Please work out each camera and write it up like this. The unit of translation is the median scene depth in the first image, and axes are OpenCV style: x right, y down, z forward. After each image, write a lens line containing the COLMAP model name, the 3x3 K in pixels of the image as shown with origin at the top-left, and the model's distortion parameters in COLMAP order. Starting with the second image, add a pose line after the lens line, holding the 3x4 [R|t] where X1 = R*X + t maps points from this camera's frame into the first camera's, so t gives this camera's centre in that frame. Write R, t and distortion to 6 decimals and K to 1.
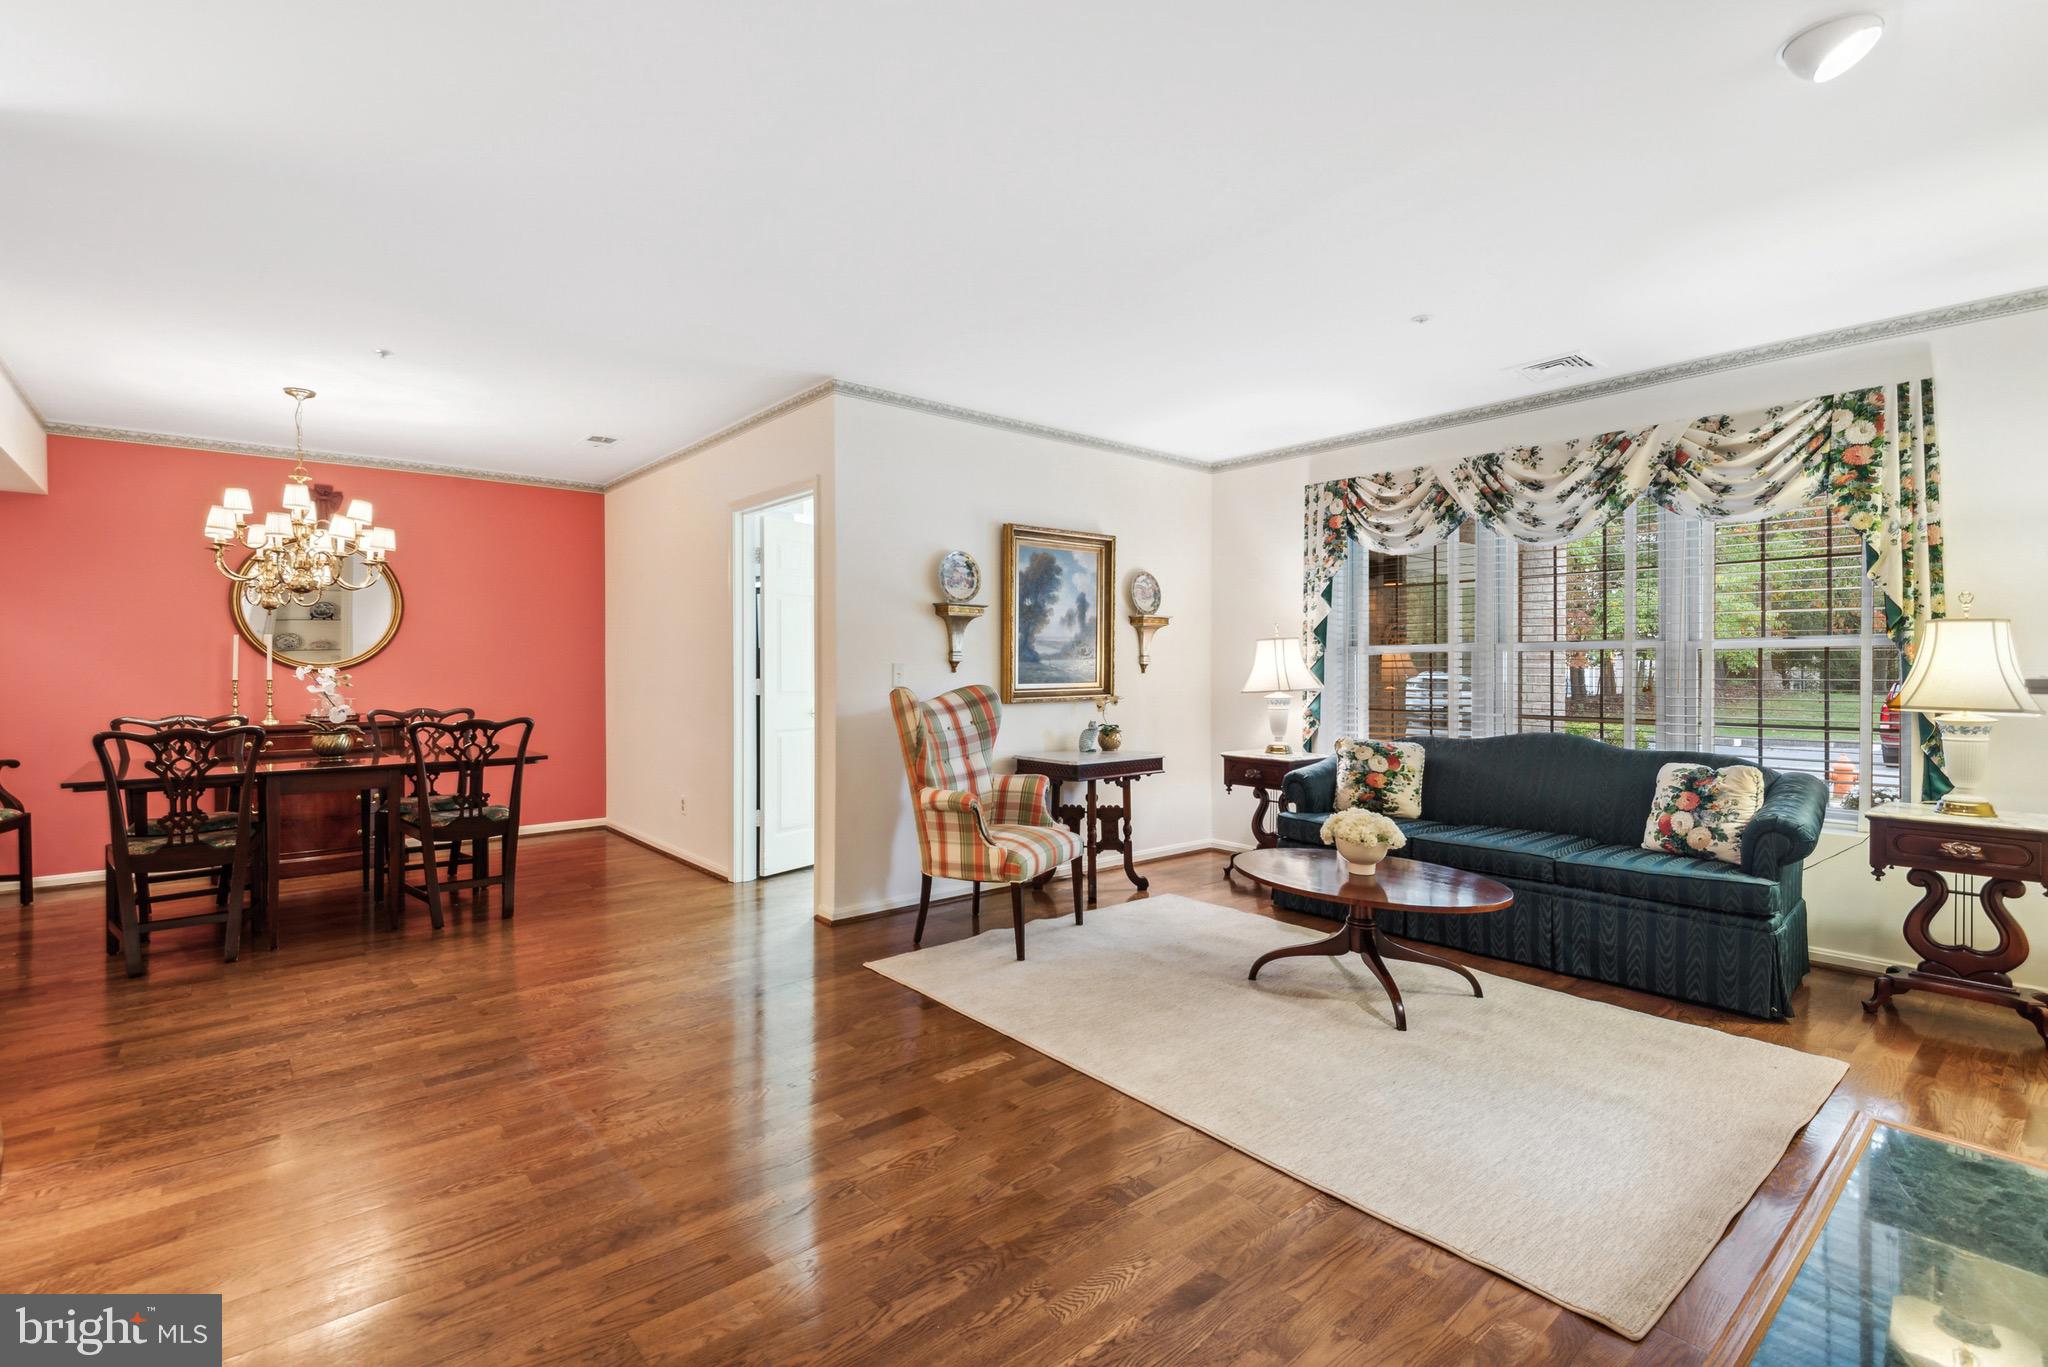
lens RADIAL K [[943.8, 0, 1022.6], [0, 943.8, 670.7], [0, 0, 1]] dist [0.005420, -0.000210]
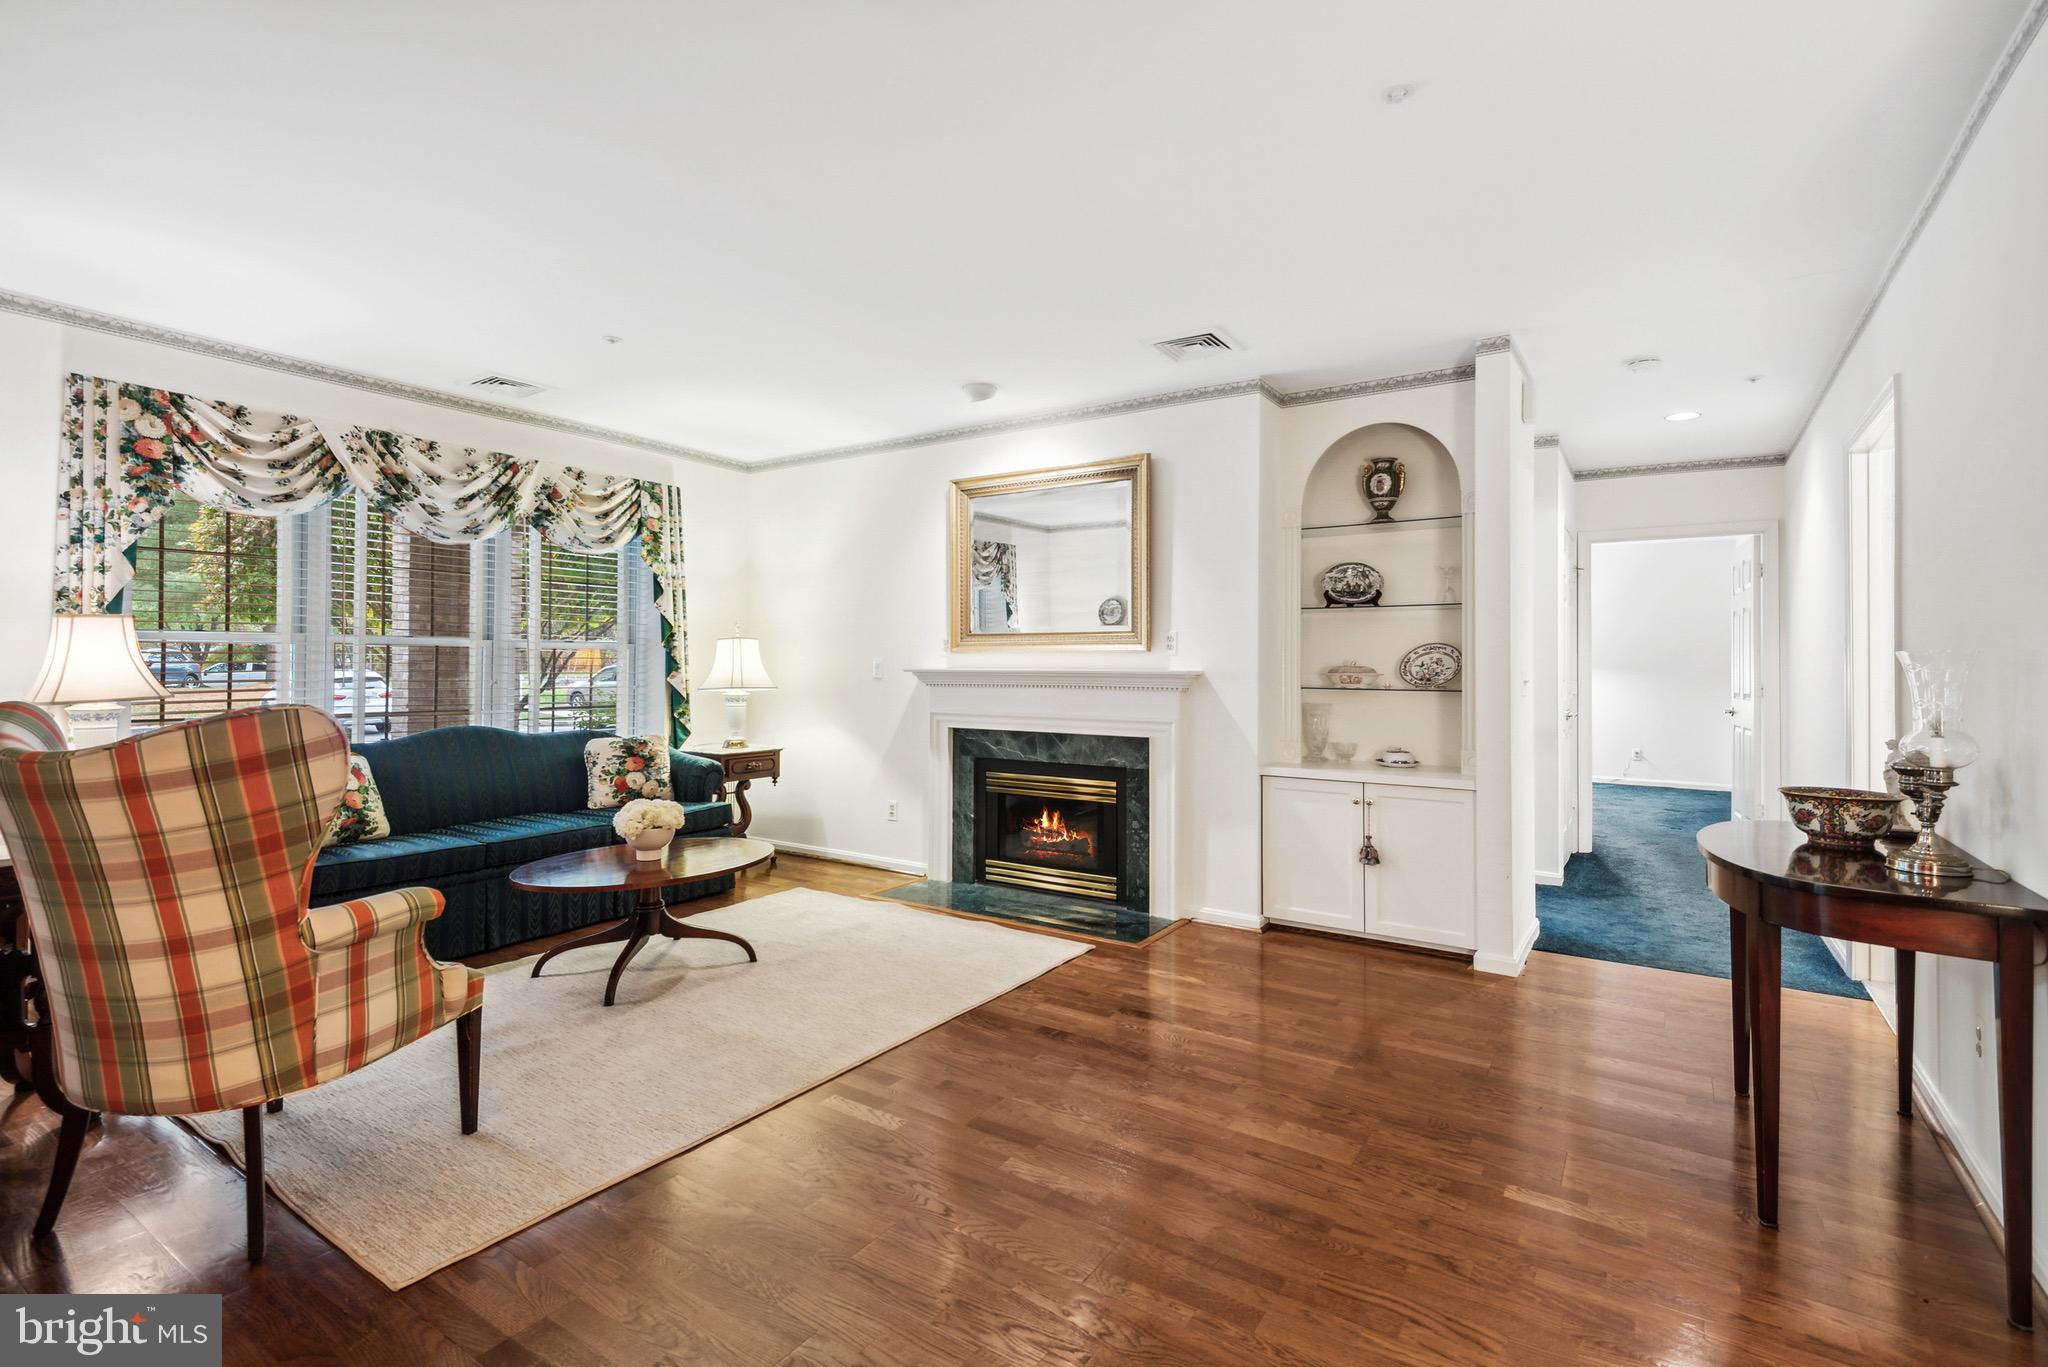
lens RADIAL K [[943.8, 0, 1018.5], [0, 943.8, 671.5], [0, 0, 1]] dist [0.005420, -0.000210]
pose [[-0.282675, -0.008602, 0.959177, -0.615635], [-0.004492, 0.999961, 0.007644, -0.005186], [-0.959205, -0.002148, -0.282702, 0.719323]]
